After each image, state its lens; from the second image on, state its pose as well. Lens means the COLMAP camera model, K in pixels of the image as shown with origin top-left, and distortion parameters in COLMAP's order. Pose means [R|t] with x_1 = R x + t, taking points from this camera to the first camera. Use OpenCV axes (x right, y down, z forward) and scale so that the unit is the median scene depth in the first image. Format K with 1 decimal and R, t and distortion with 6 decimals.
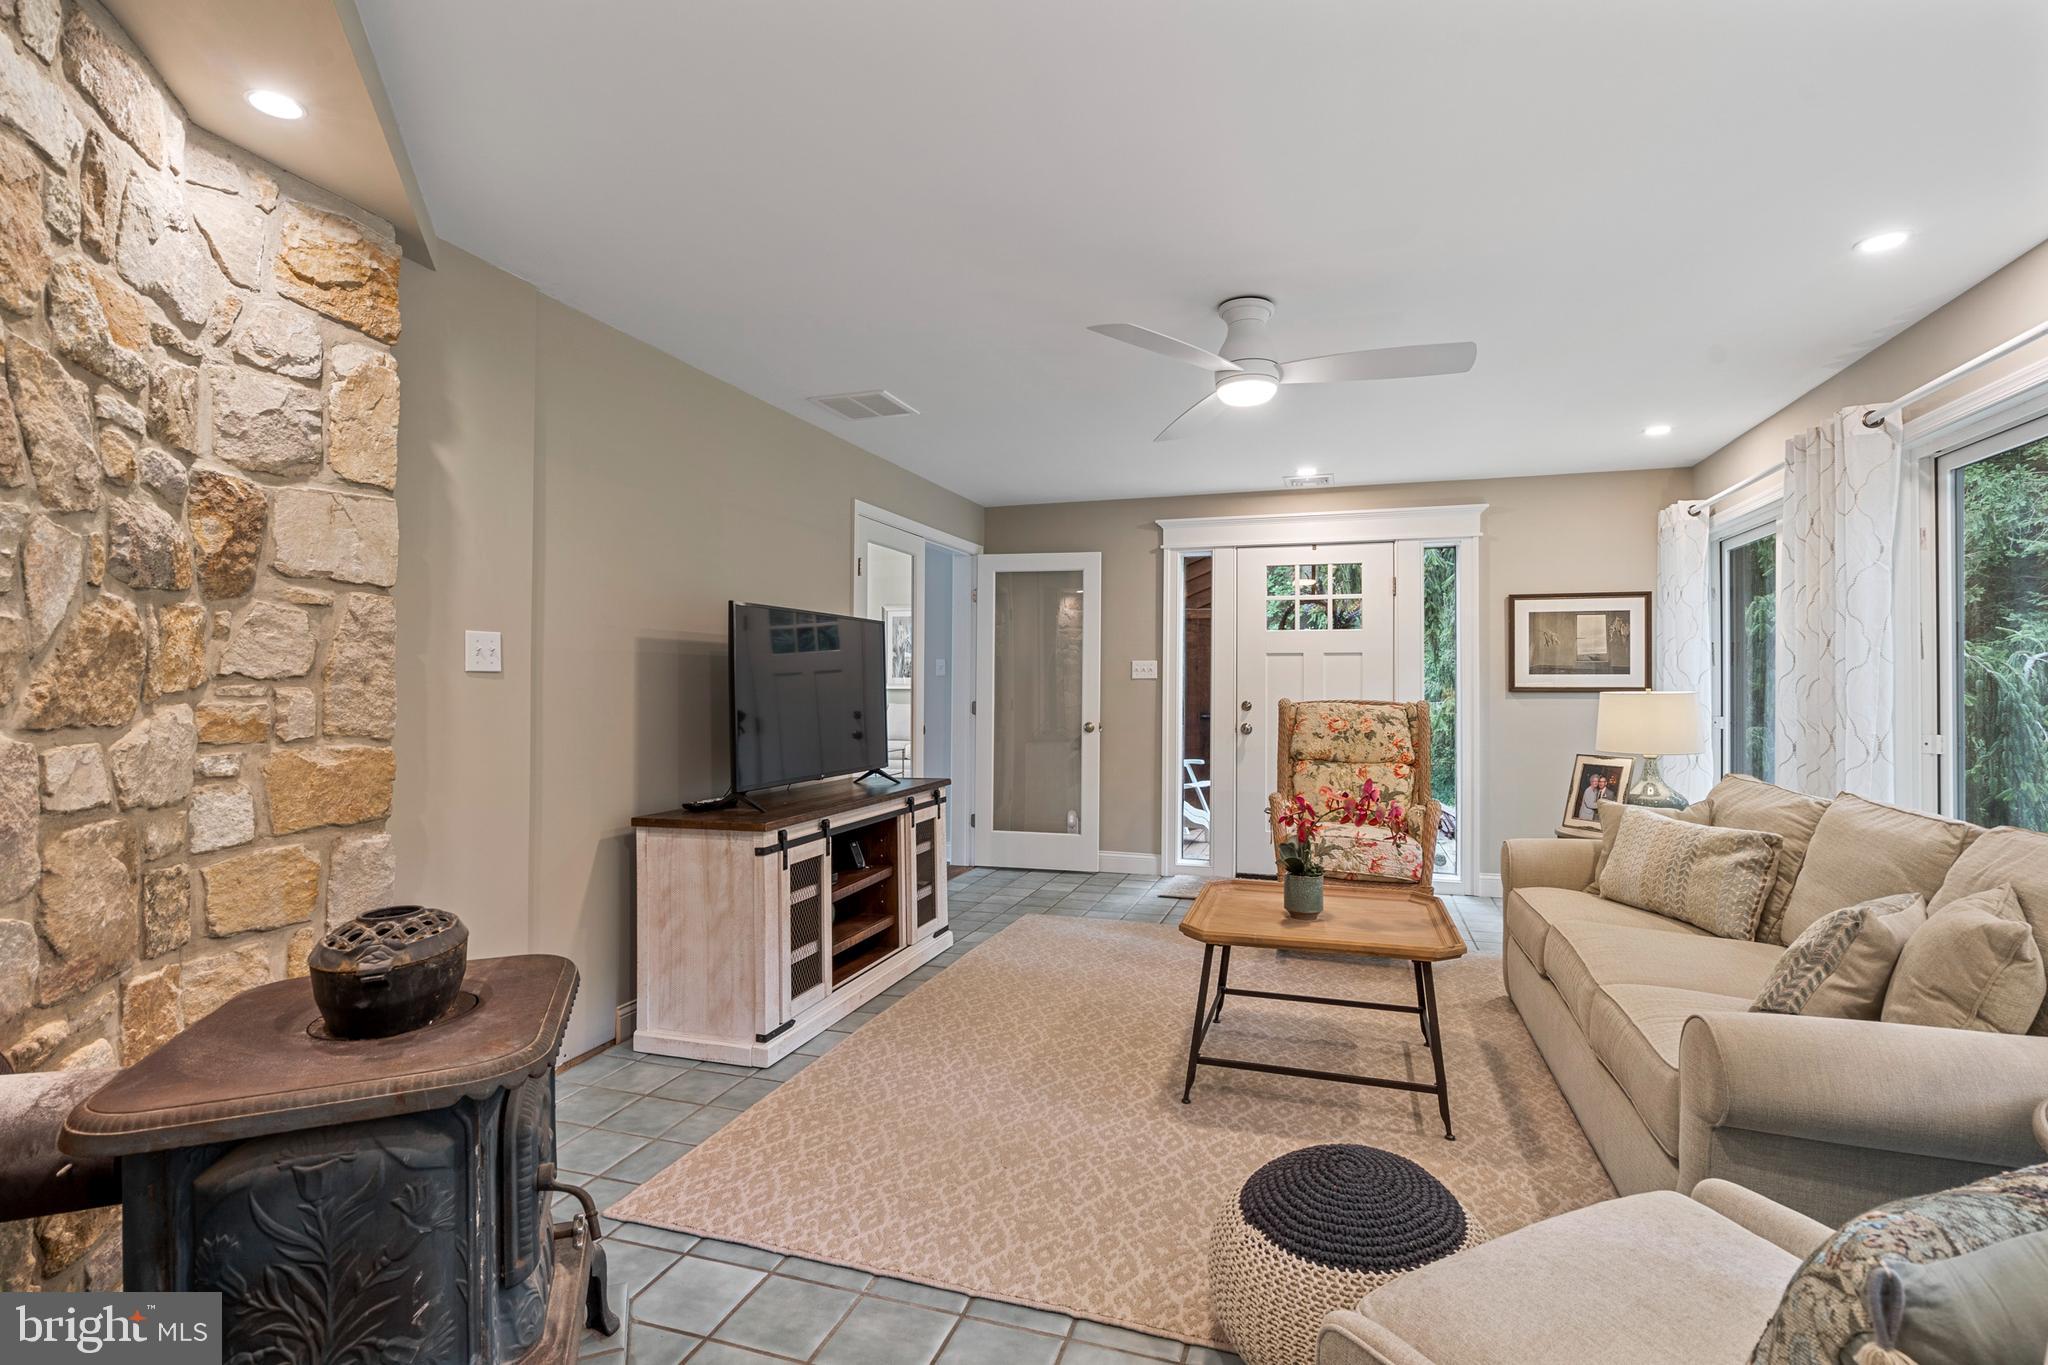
lens RADIAL K [[1010.8, 0, 989.8], [0, 1010.8, 680.1], [0, 0, 1]] dist [0.000194, 0.001786]
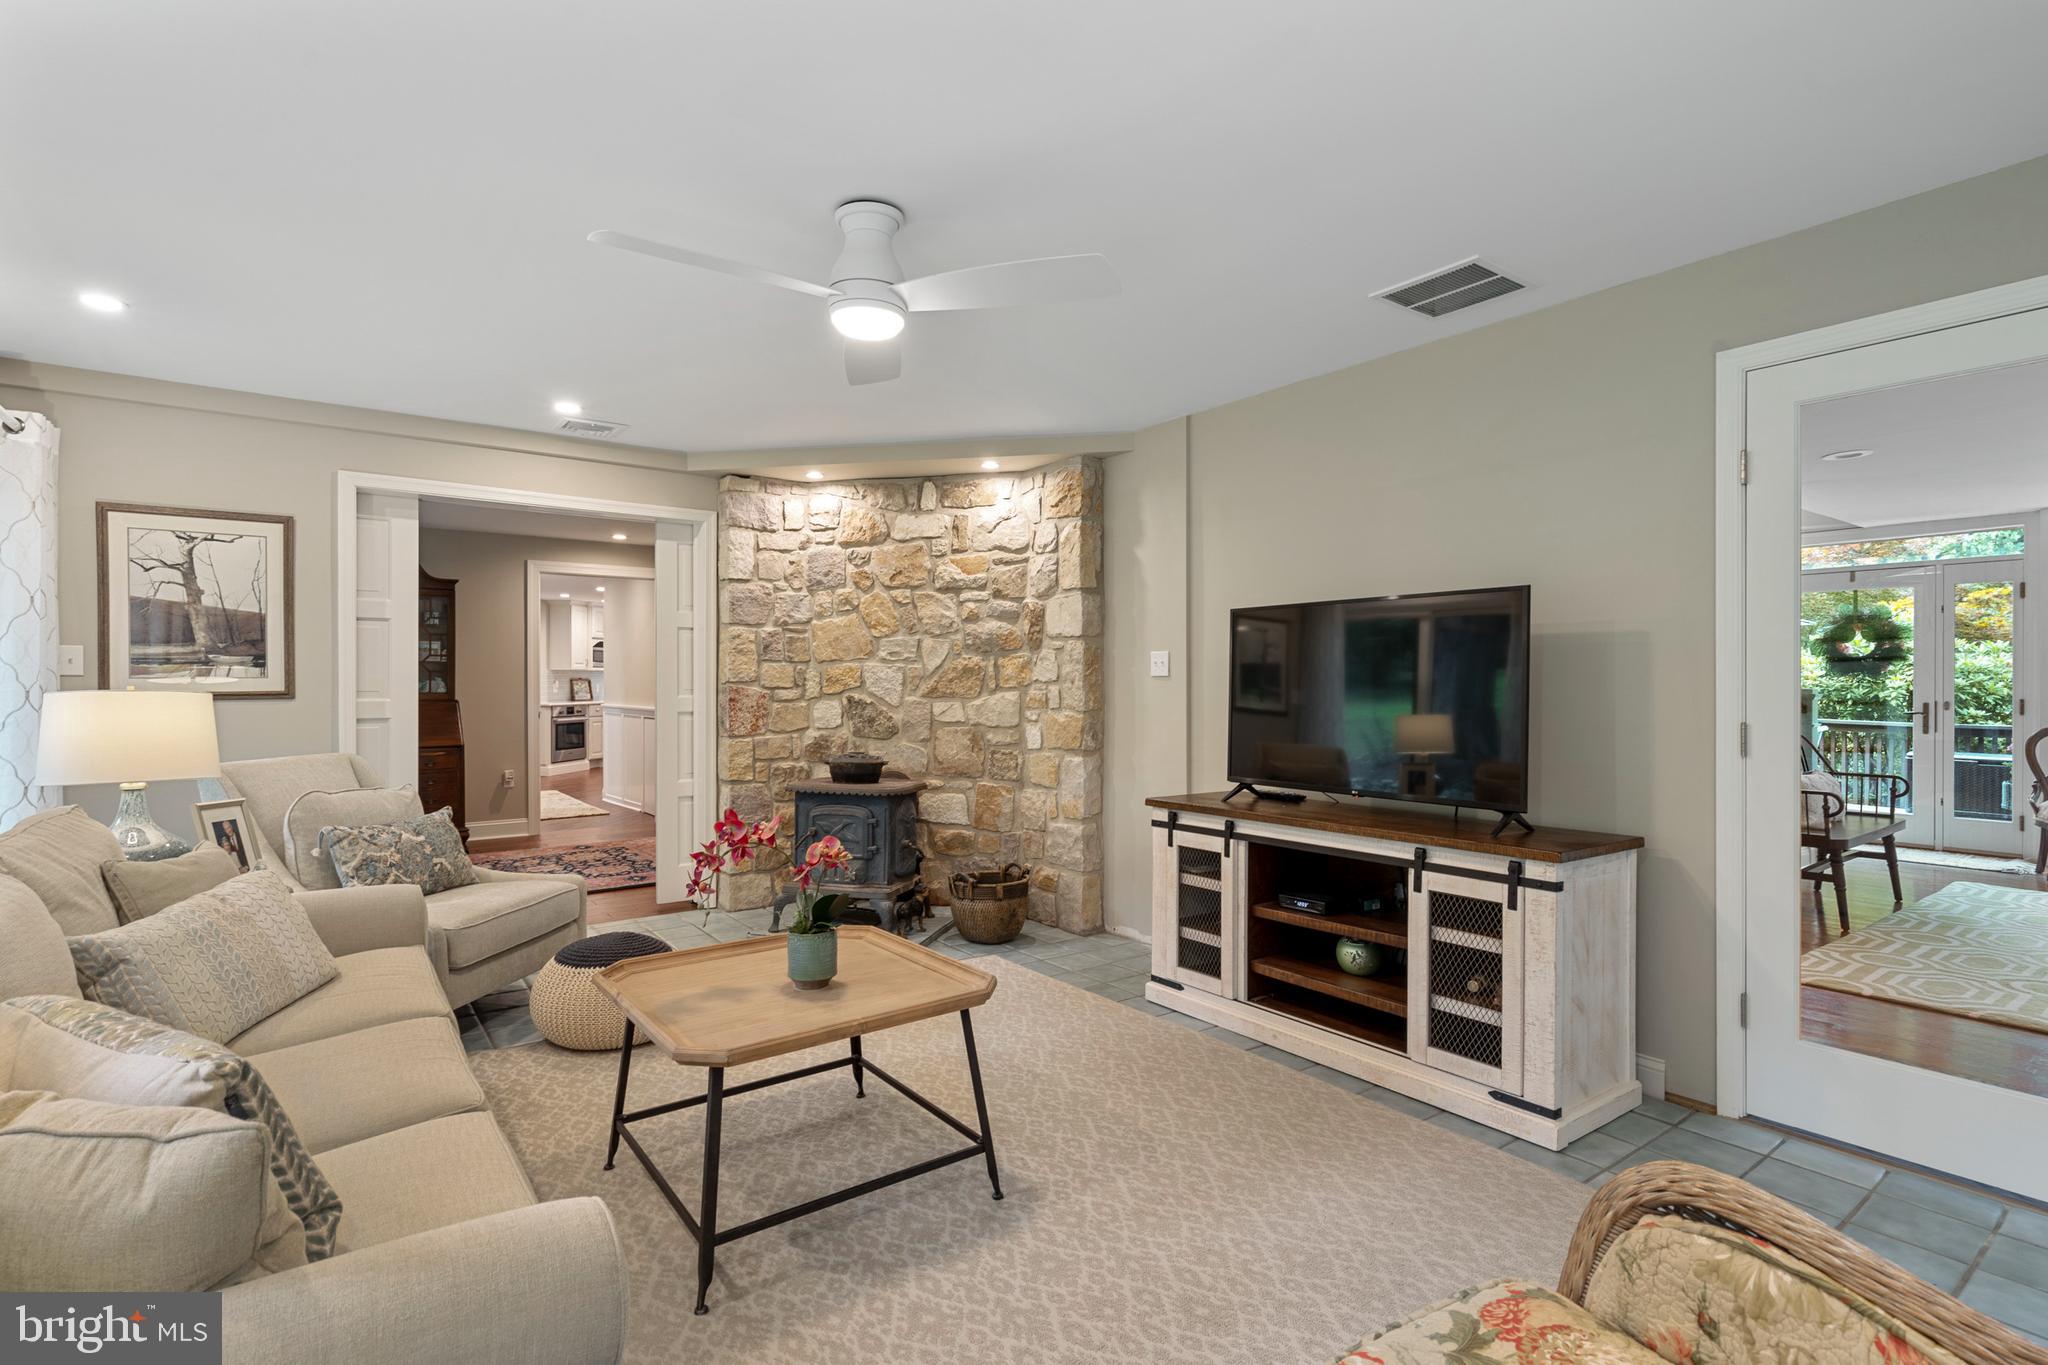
lens RADIAL K [[967.4, 0, 1022.5], [0, 967.4, 685.1], [0, 0, 1]] dist [-0.000436, 0.001591]
pose [[-0.564085, 0.002772, -0.825712, 1.144947], [0.005463, 0.999985, -0.000374, 0.006781], [0.825699, -0.004722, -0.564092, 2.134858]]
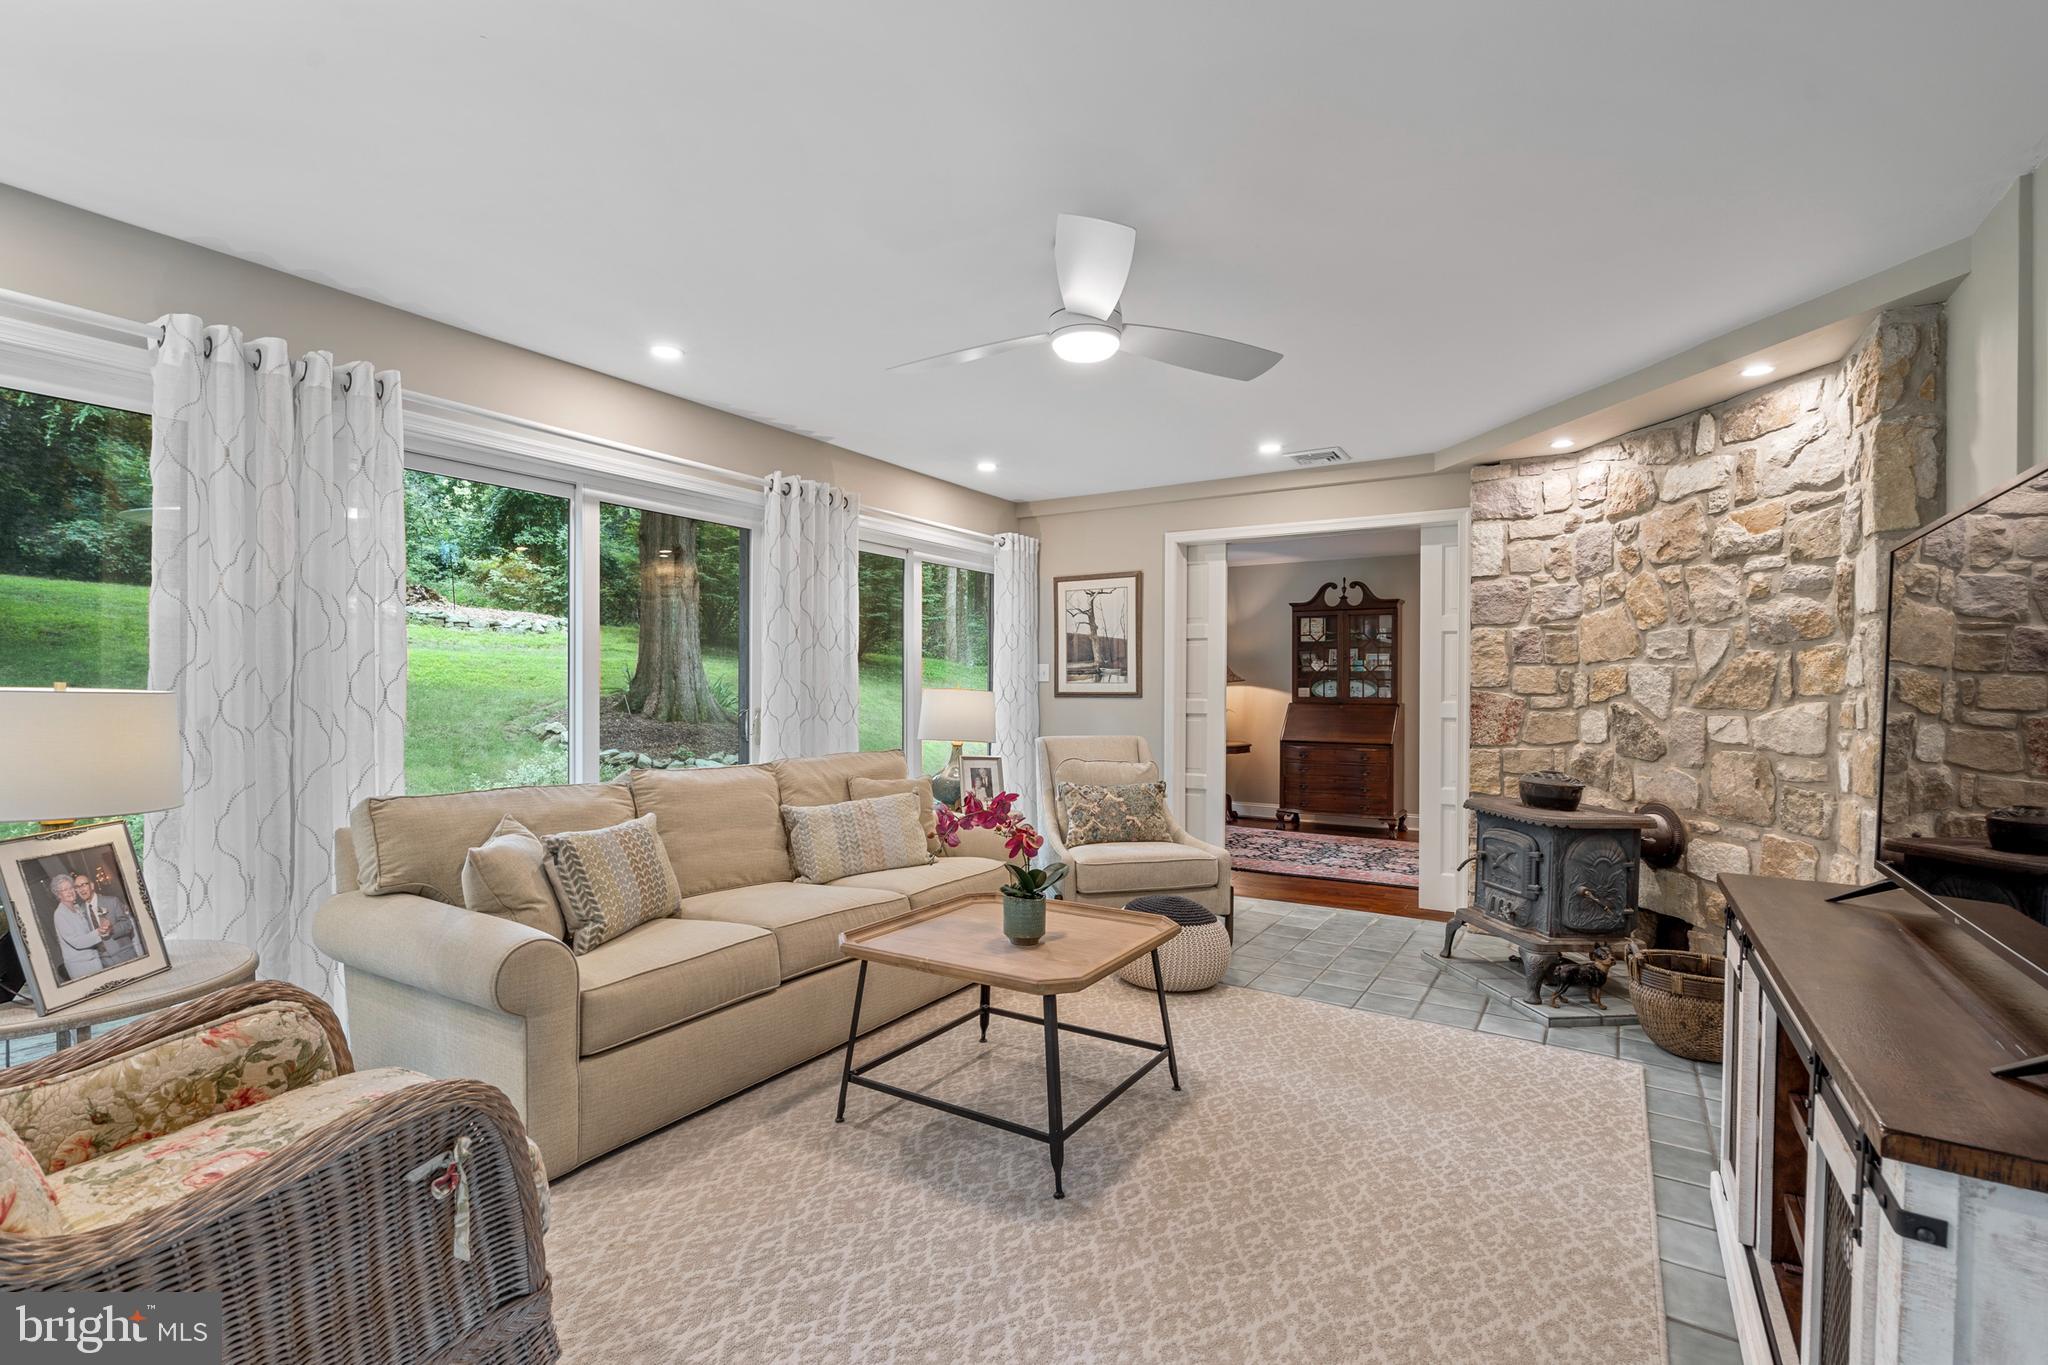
lens RADIAL K [[918.0, 0, 1018.4], [0, 918.0, 693.8], [0, 0, 1]] dist [-0.003707, 0.001836]
pose [[-0.975618, -0.007559, 0.219345, 0.189683], [-0.007979, 0.999968, -0.001030, 0.019061], [-0.219330, -0.002755, -0.975647, 2.473711]]
